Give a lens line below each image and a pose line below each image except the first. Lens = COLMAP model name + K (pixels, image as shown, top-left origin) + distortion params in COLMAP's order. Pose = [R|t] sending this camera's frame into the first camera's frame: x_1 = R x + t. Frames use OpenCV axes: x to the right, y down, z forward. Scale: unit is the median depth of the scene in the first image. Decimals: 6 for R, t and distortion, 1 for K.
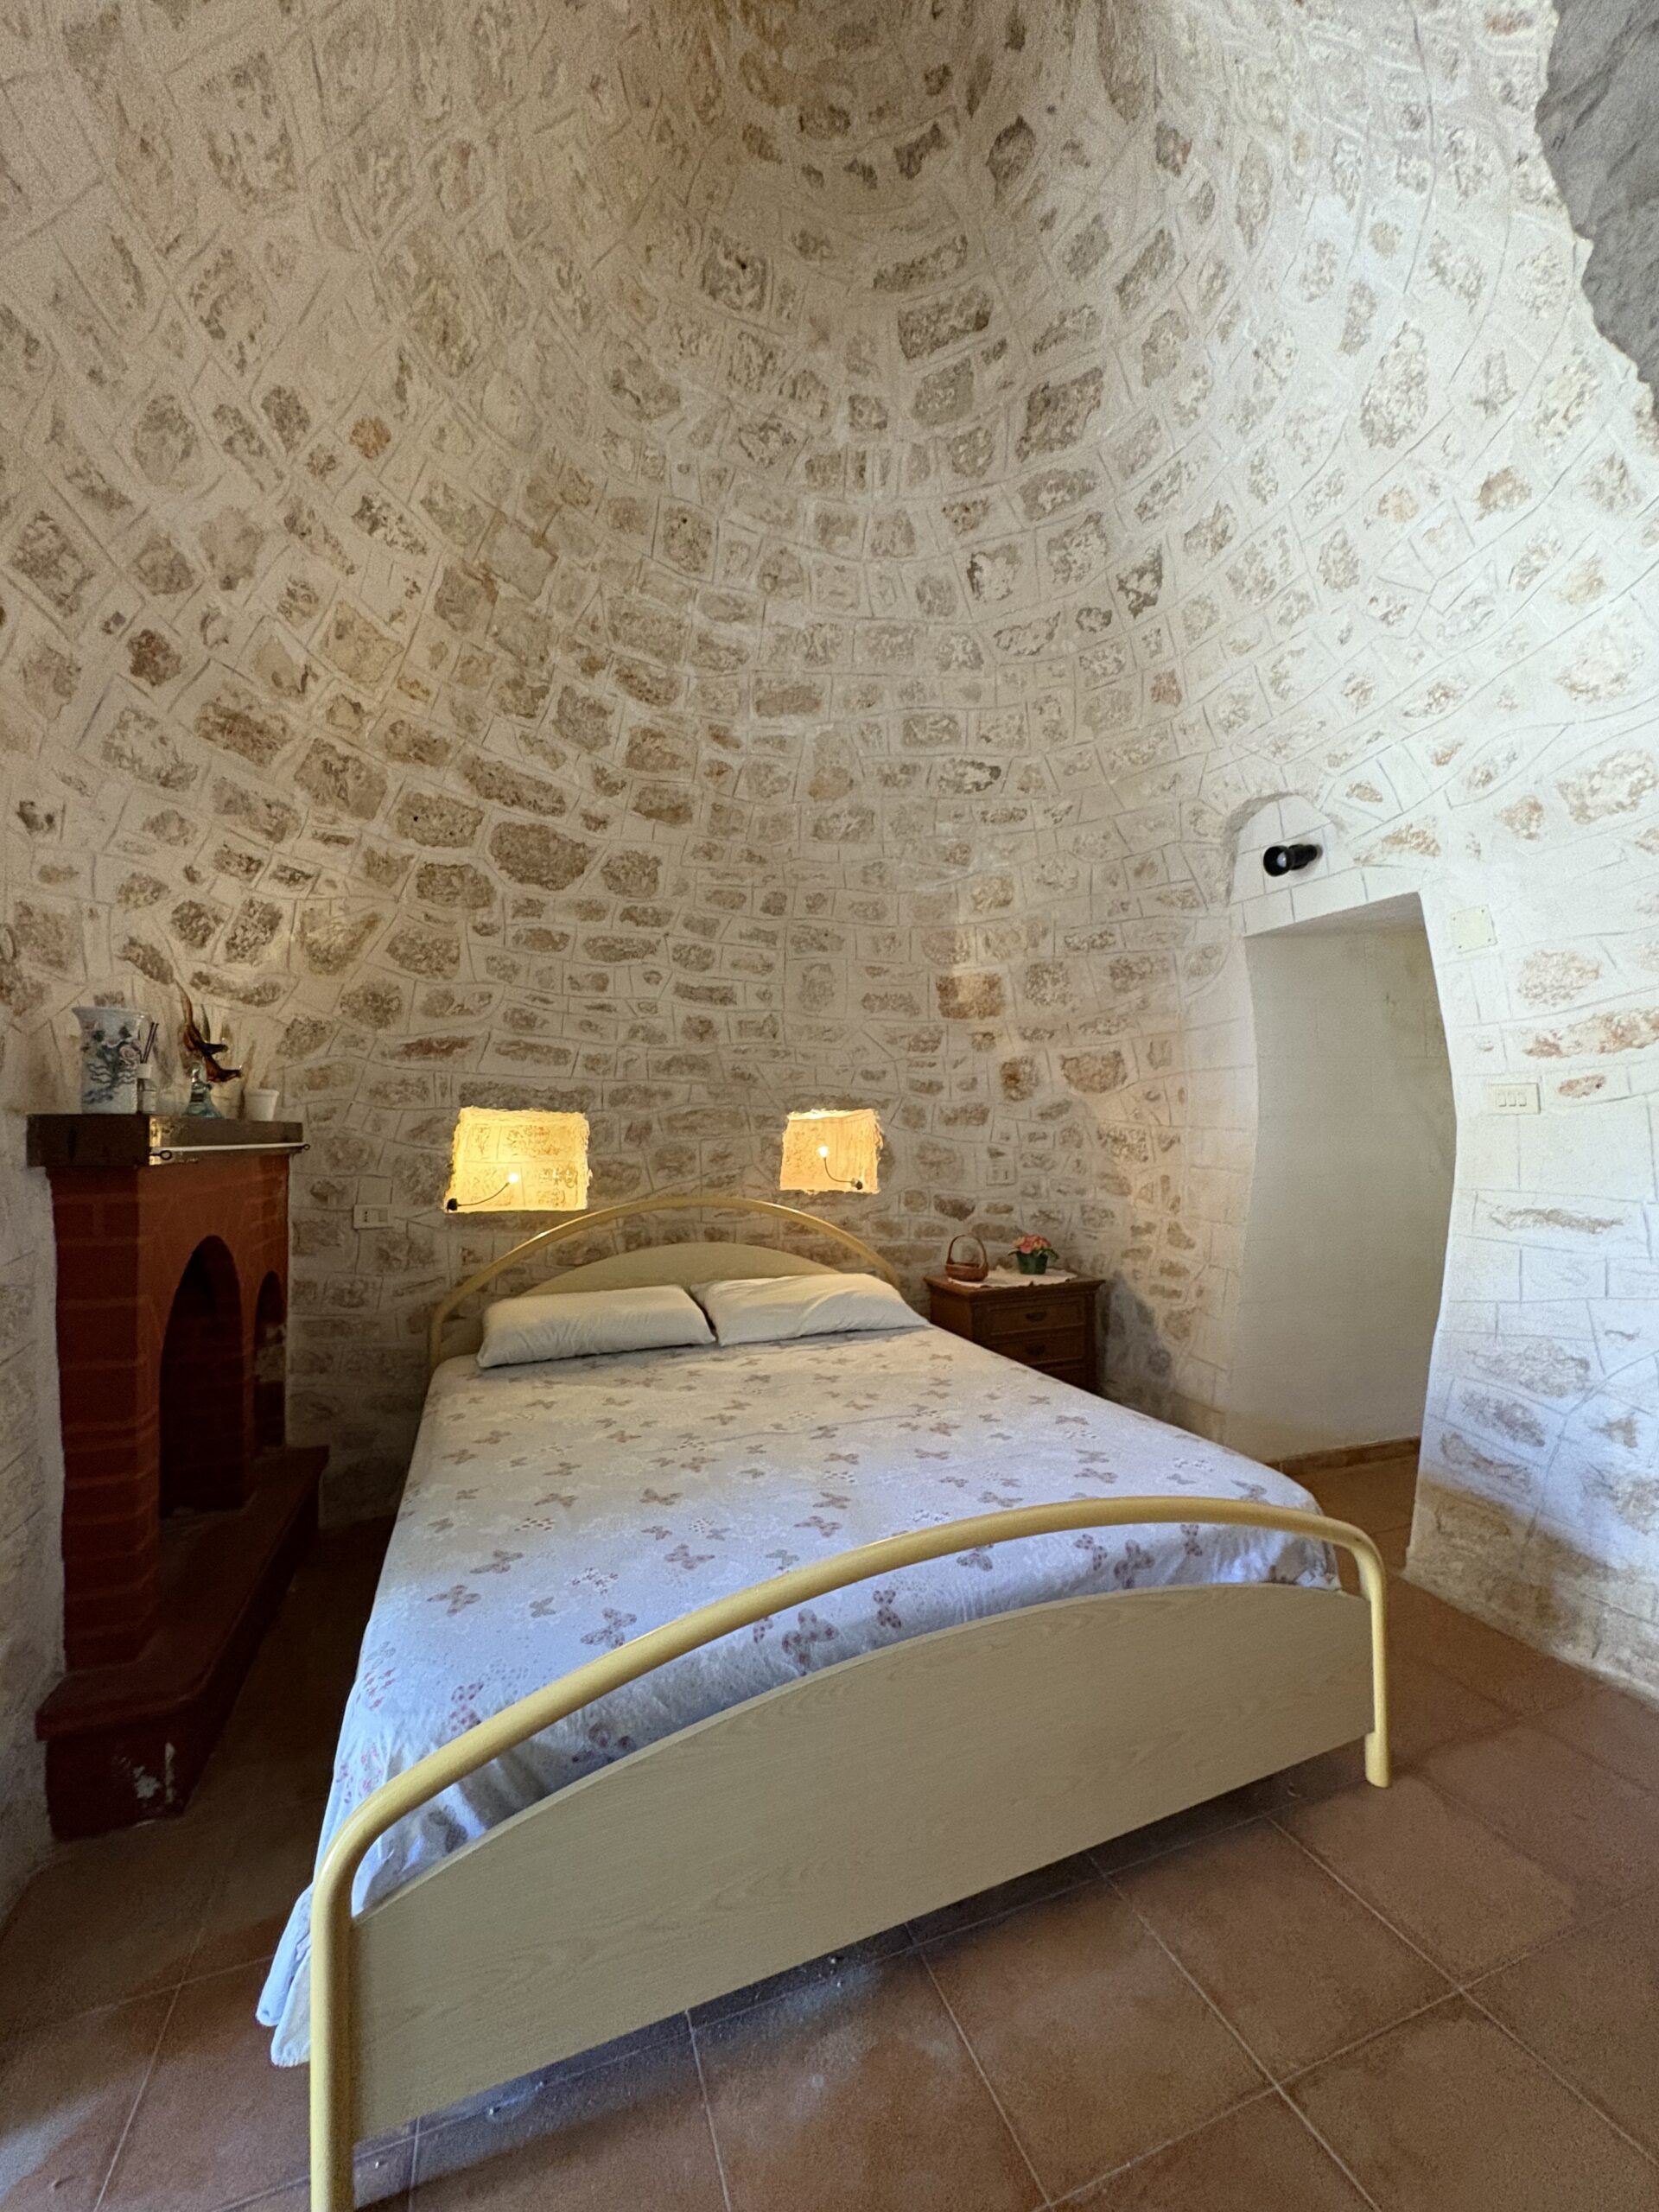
lens RADIAL K [[890.5, 0, 832.7], [0, 890.5, 1112.9], [0, 0, 1]] dist [-0.001277, 0.000081]
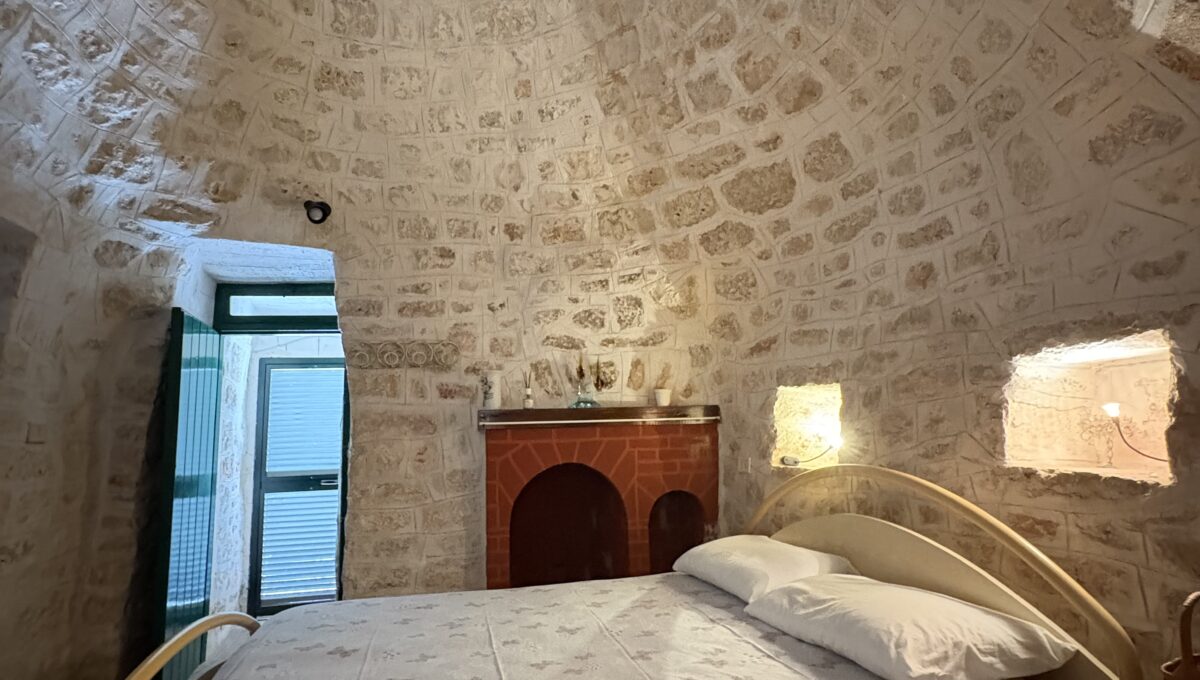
lens RADIAL K [[644.6, 0, 600.1], [0, 644.6, 341.6], [0, 0, 1]] dist [-0.003509, -0.000096]
pose [[-0.137019, -0.133619, -0.981515, 0.583049], [0.055541, 0.988265, -0.142292, 0.048876], [0.989010, -0.074011, -0.127989, 0.863681]]
